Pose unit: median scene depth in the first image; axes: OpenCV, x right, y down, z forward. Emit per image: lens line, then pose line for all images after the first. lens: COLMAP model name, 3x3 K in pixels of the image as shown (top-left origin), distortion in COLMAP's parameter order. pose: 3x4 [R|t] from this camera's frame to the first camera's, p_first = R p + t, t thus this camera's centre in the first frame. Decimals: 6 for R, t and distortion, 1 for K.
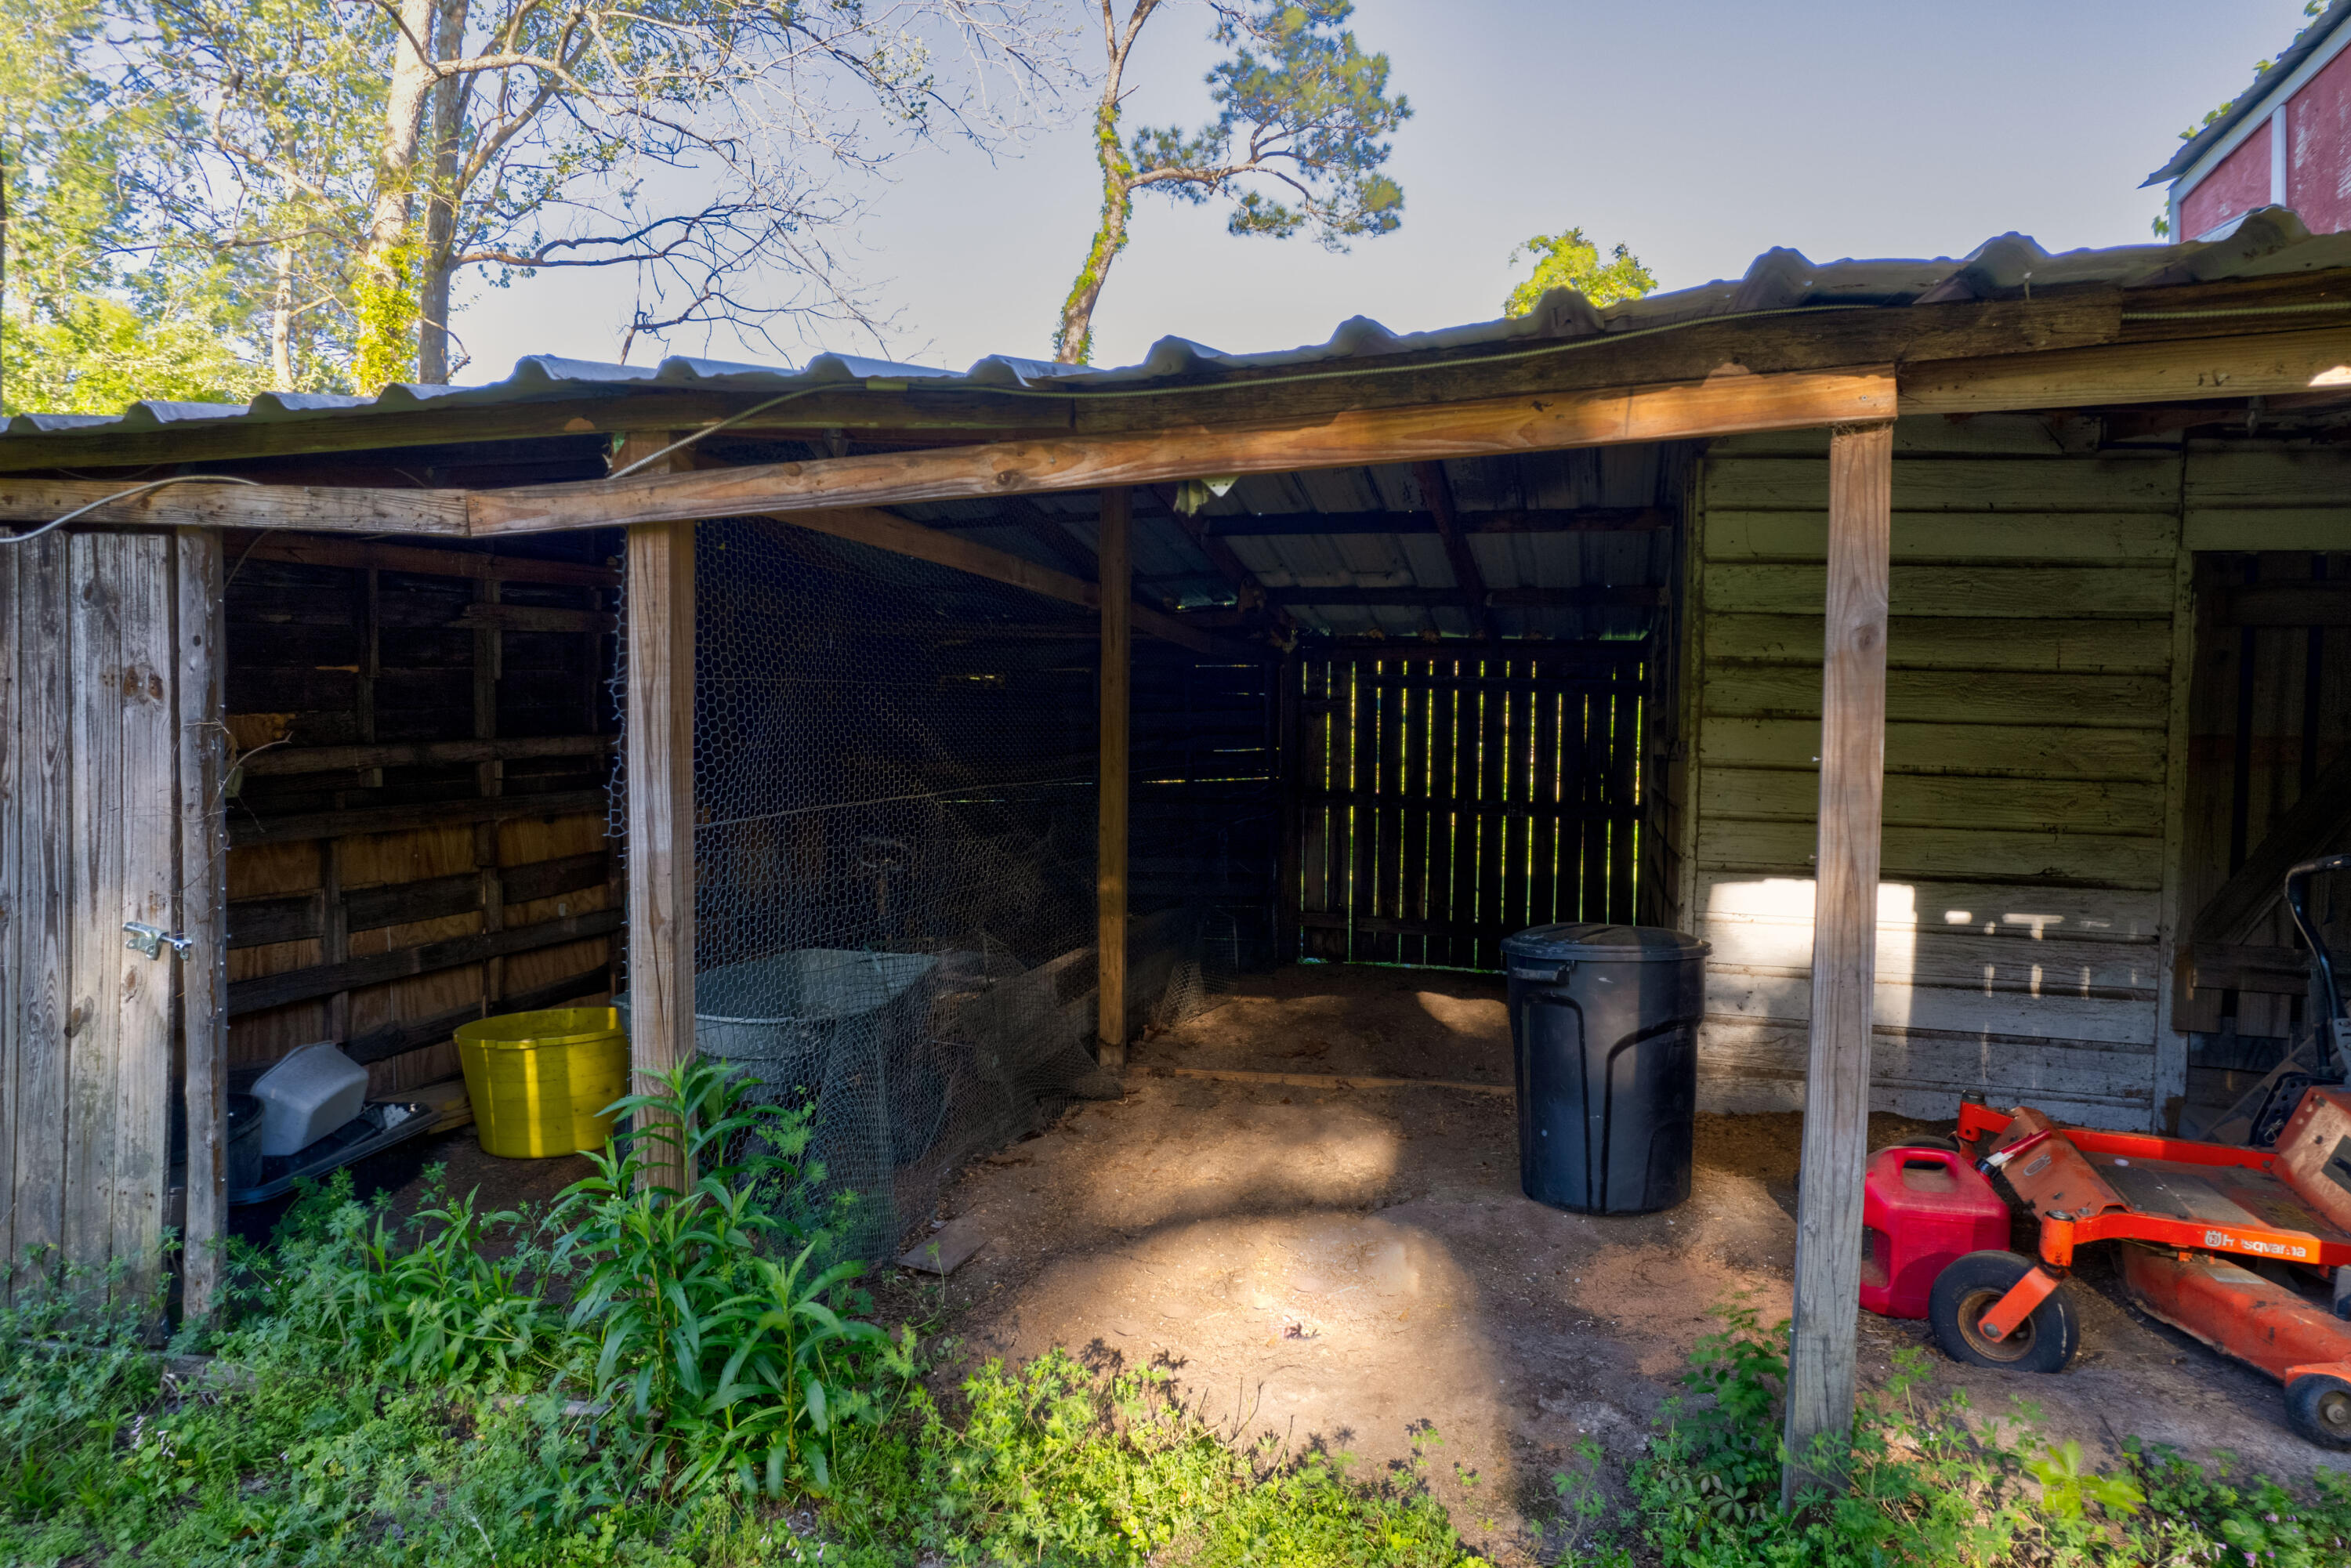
lens RADIAL K [[1496.5, 0, 1175.5], [0, 1496.5, 784.0], [0, 0, 1]] dist [-0.098762, 0.085361]
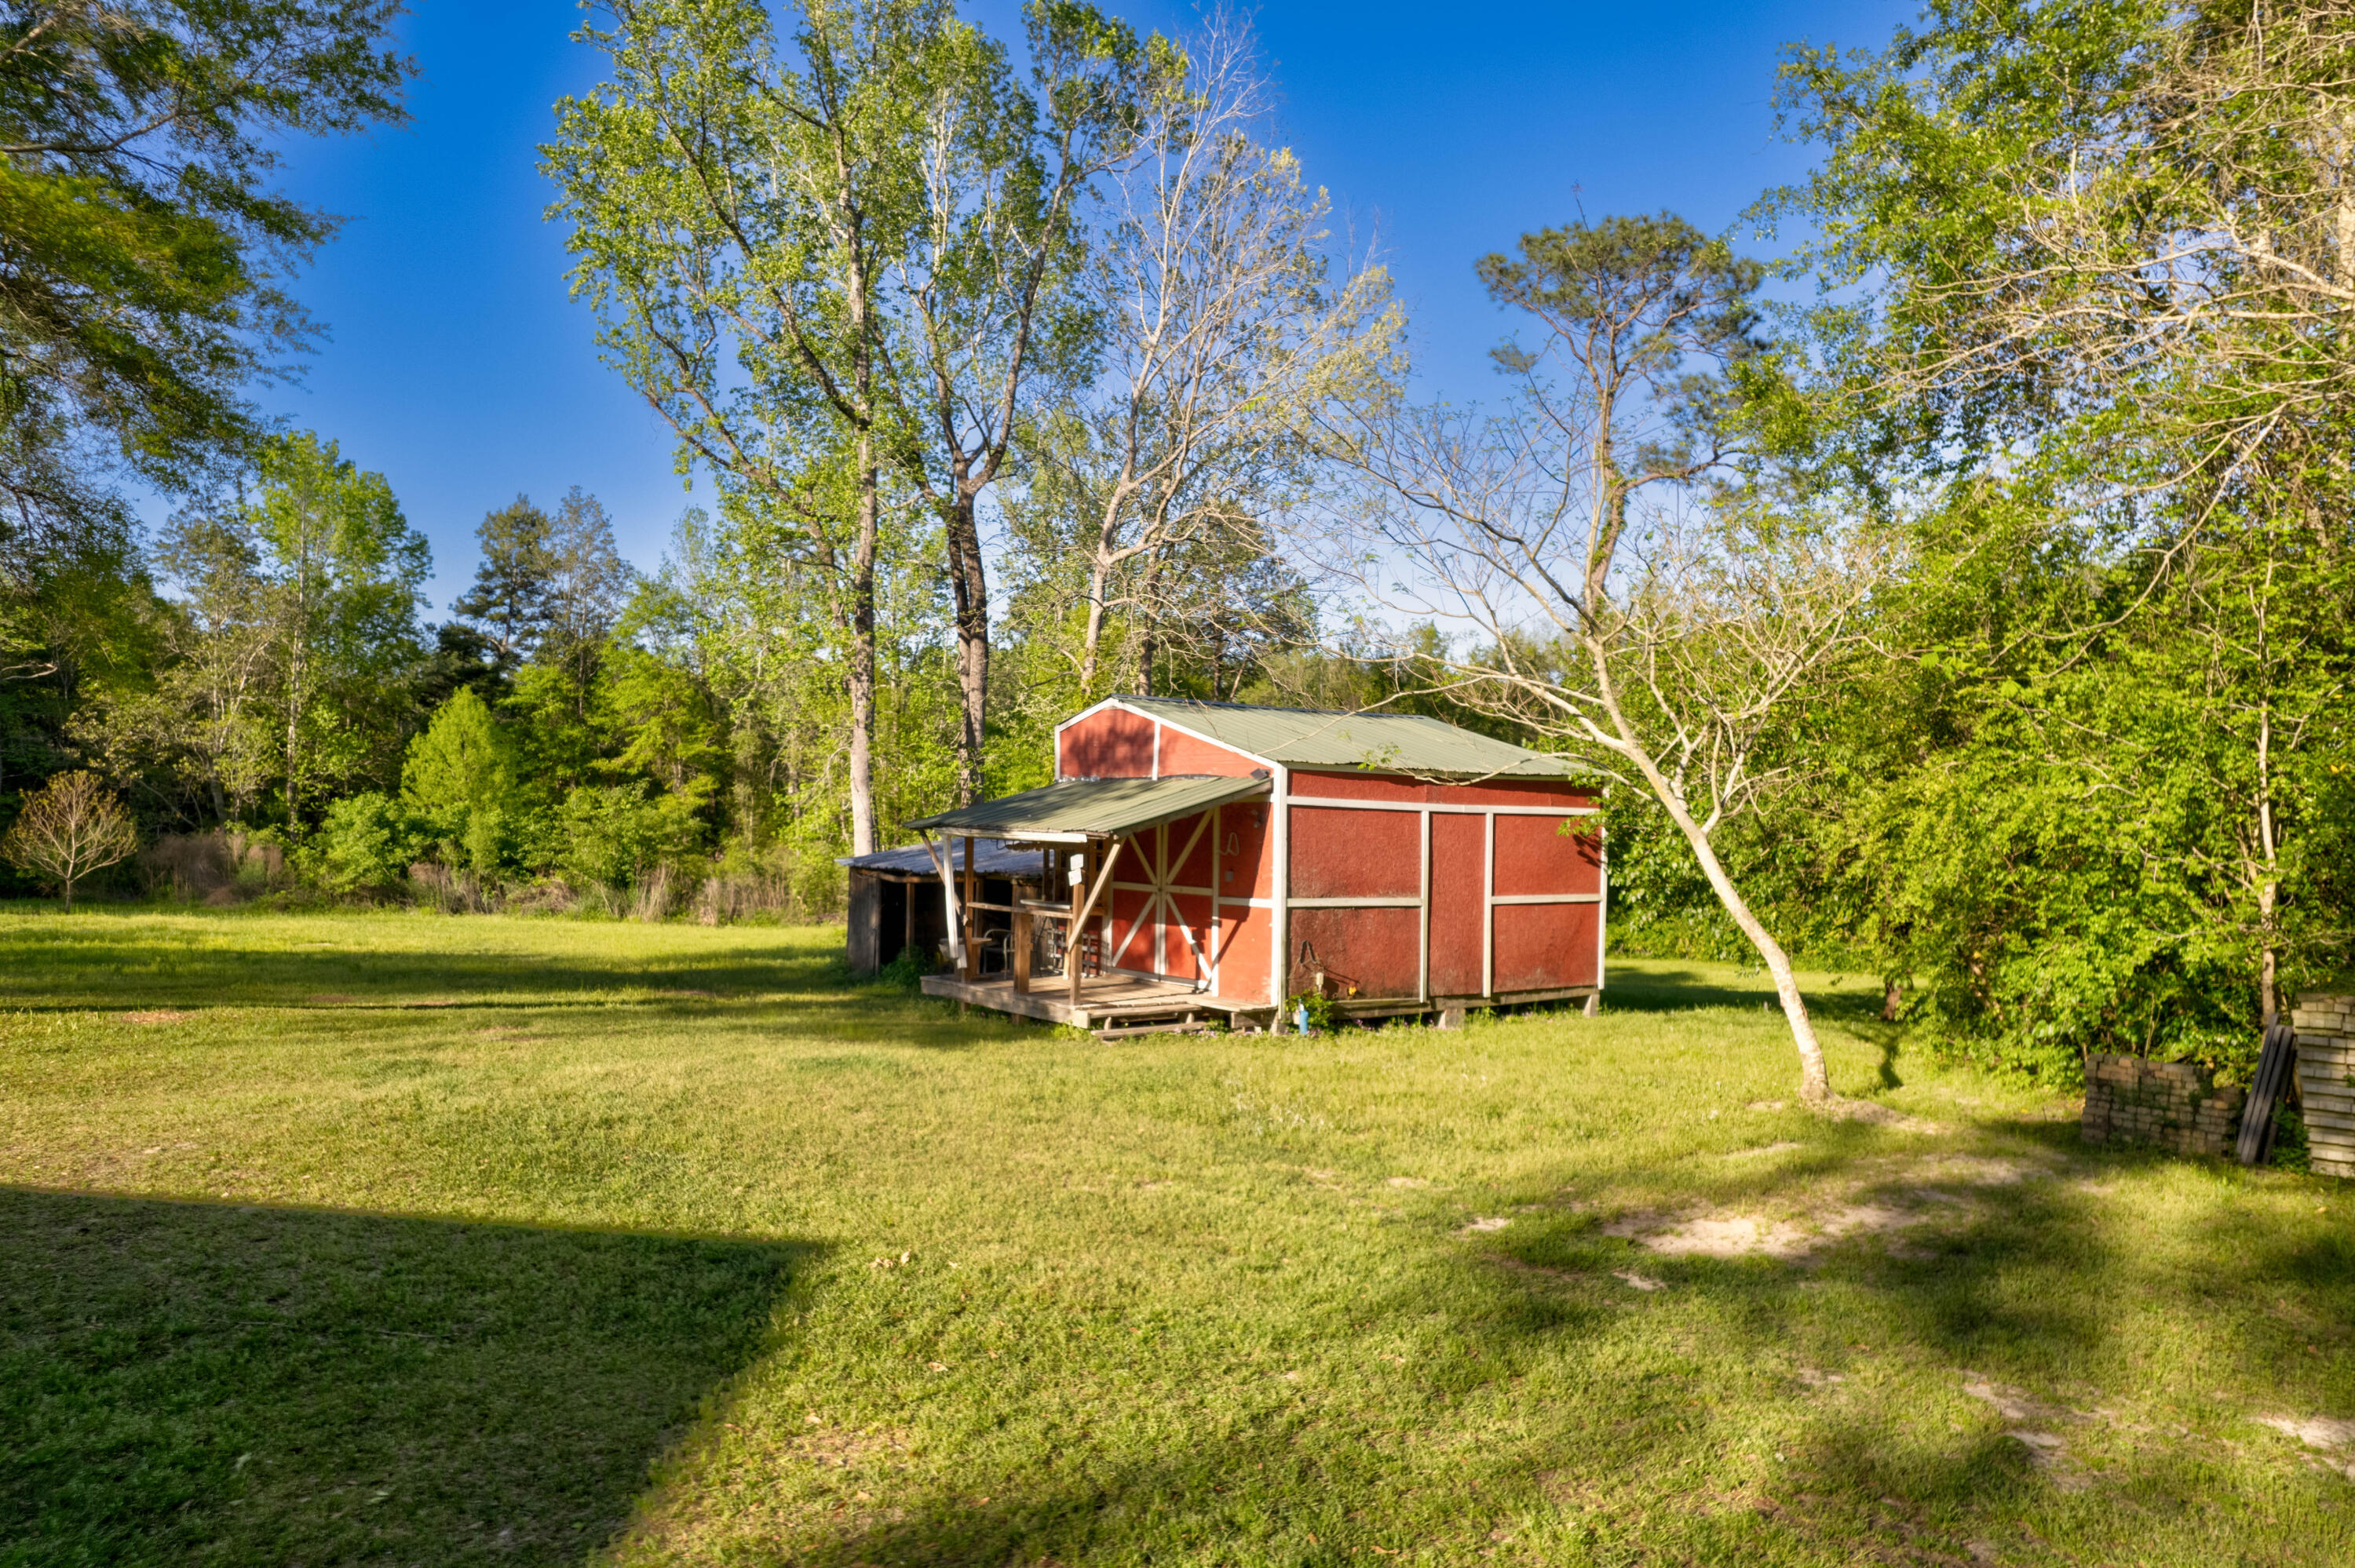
lens RADIAL K [[1498.9, 0, 1177.5], [0, 1498.9, 784.0], [0, 0, 1]] dist [-0.098762, 0.085361]
pose [[0.792733, -0.009879, -0.609489, 0.509345], [-0.027909, 0.998232, -0.052481, -0.027032], [0.608930, 0.058614, 0.791055, -0.409900]]
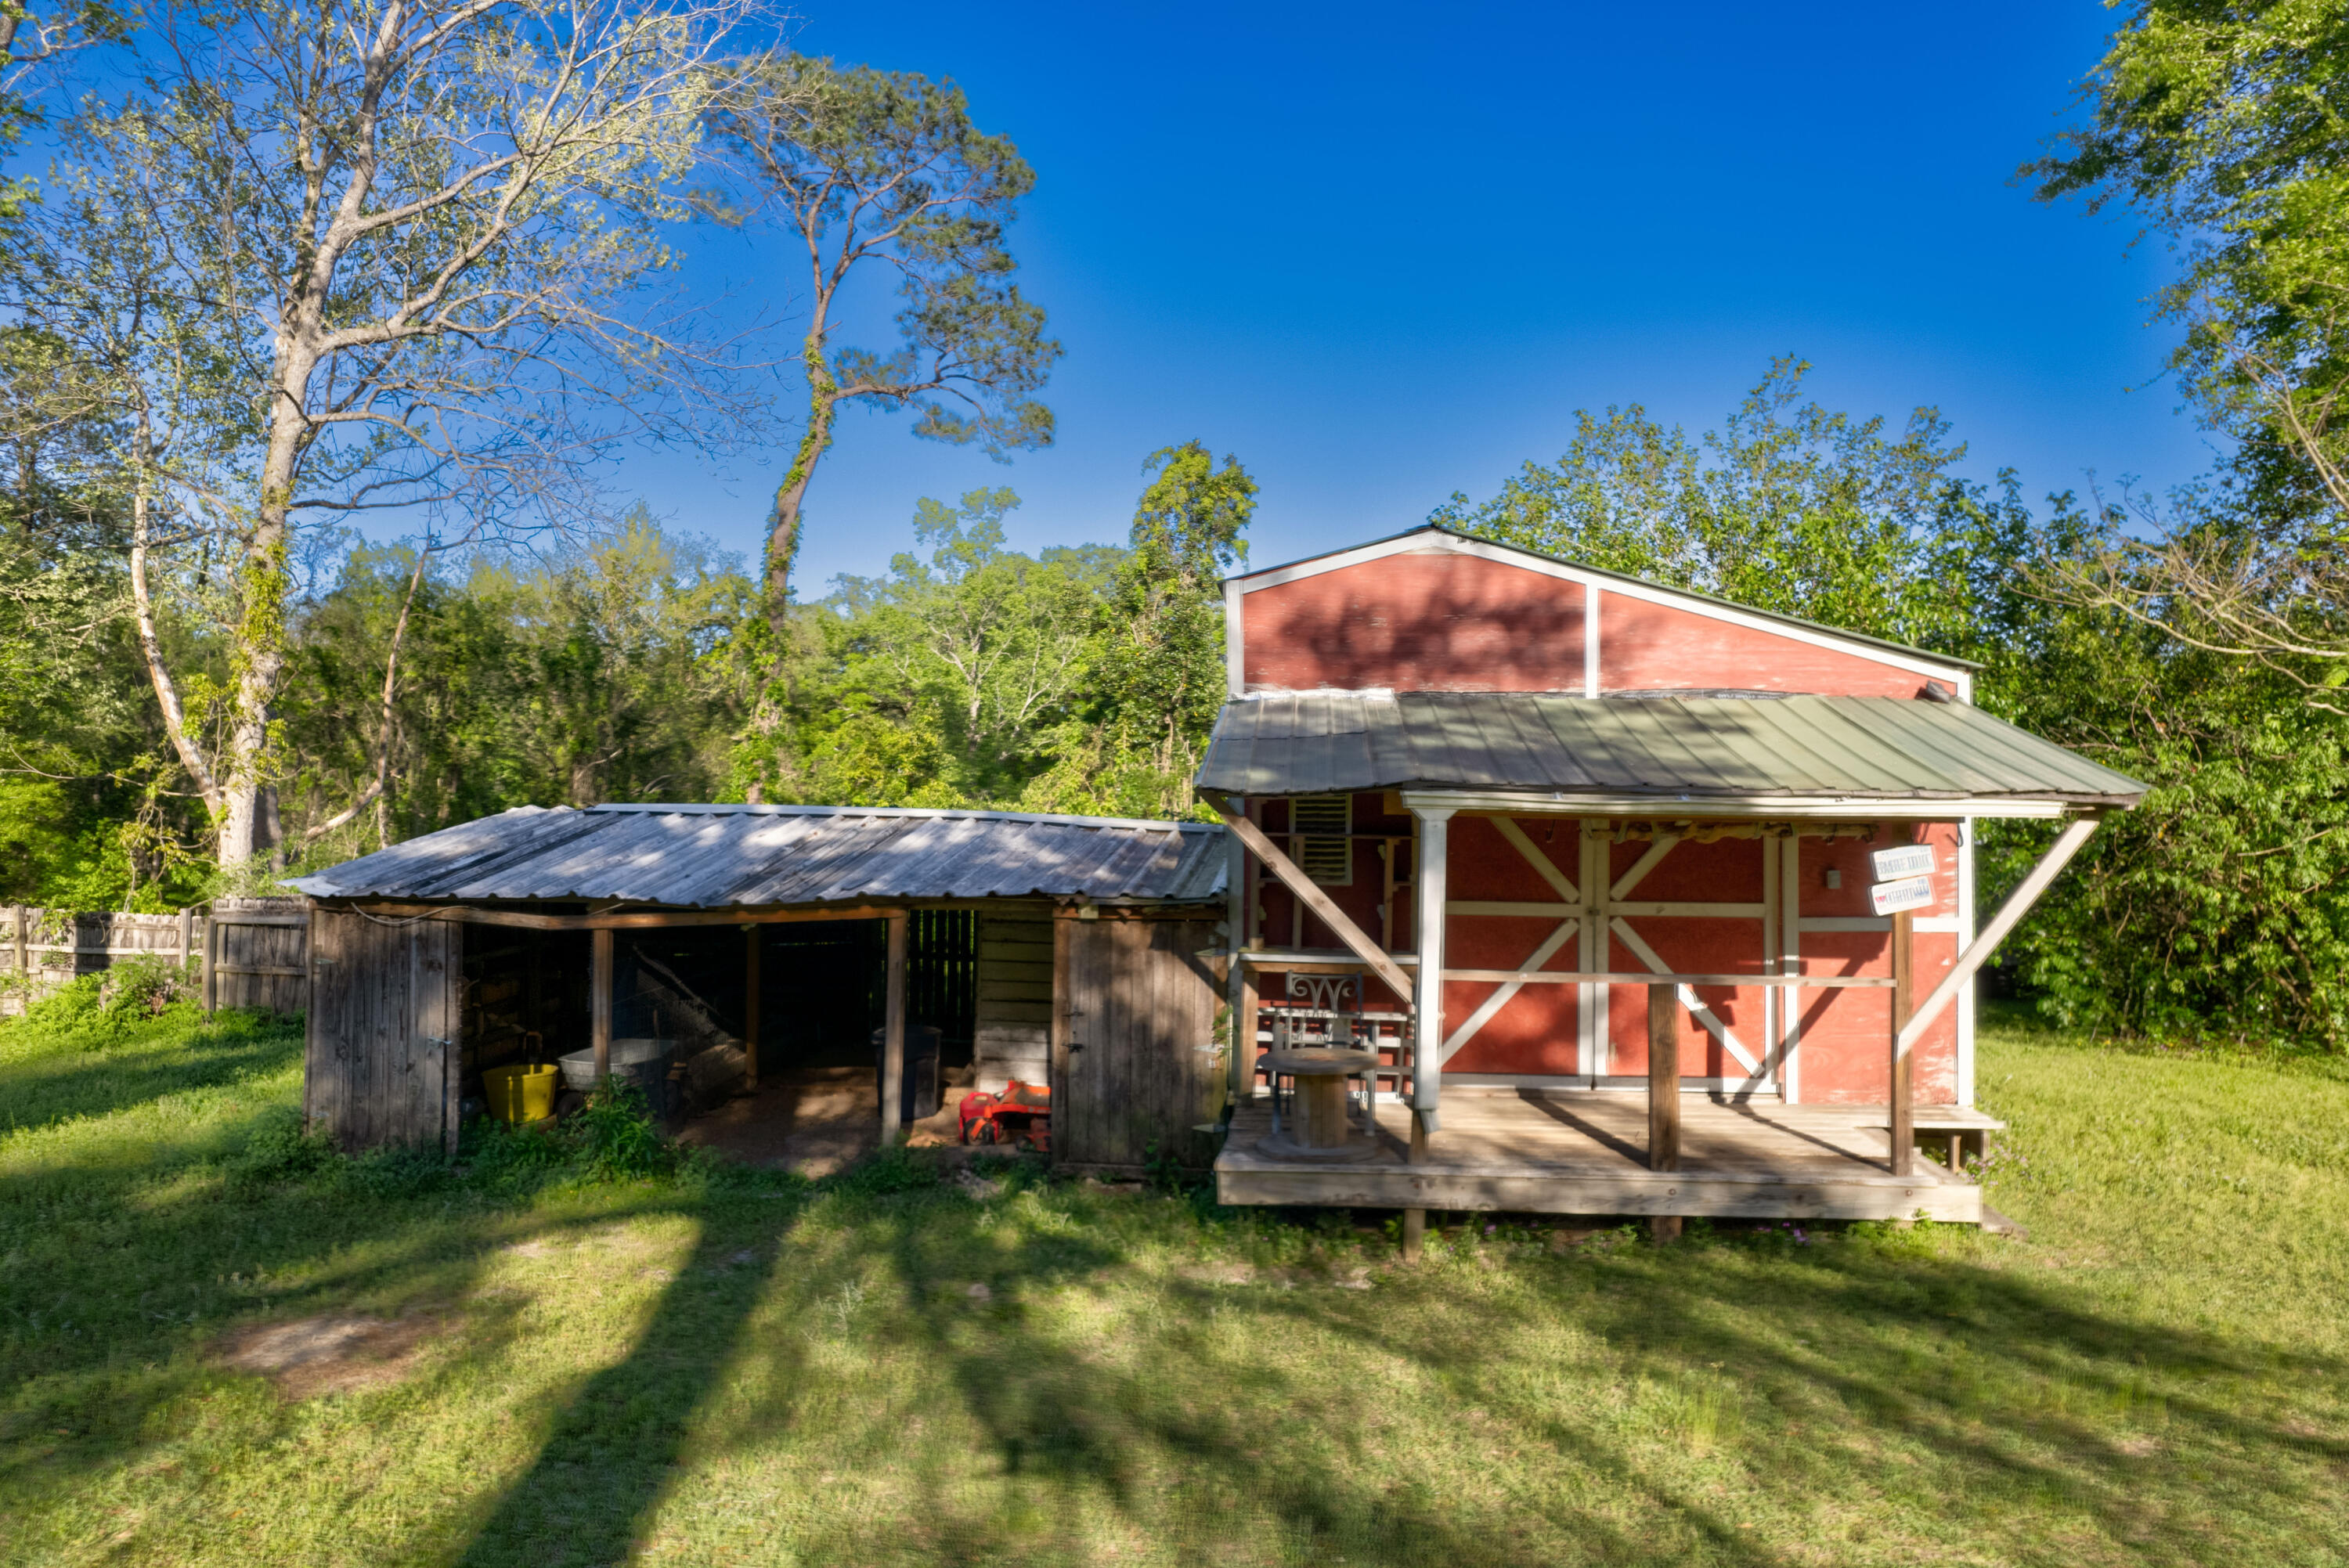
lens RADIAL K [[1495.1, 0, 1174.5], [0, 1495.1, 784.0], [0, 0, 1]] dist [-0.098762, 0.085361]
pose [[0.984687, 0.002171, 0.174319, 0.034185], [0.006182, 0.998859, -0.047360, -0.028426], [-0.174223, 0.047713, 0.983550, -0.237915]]
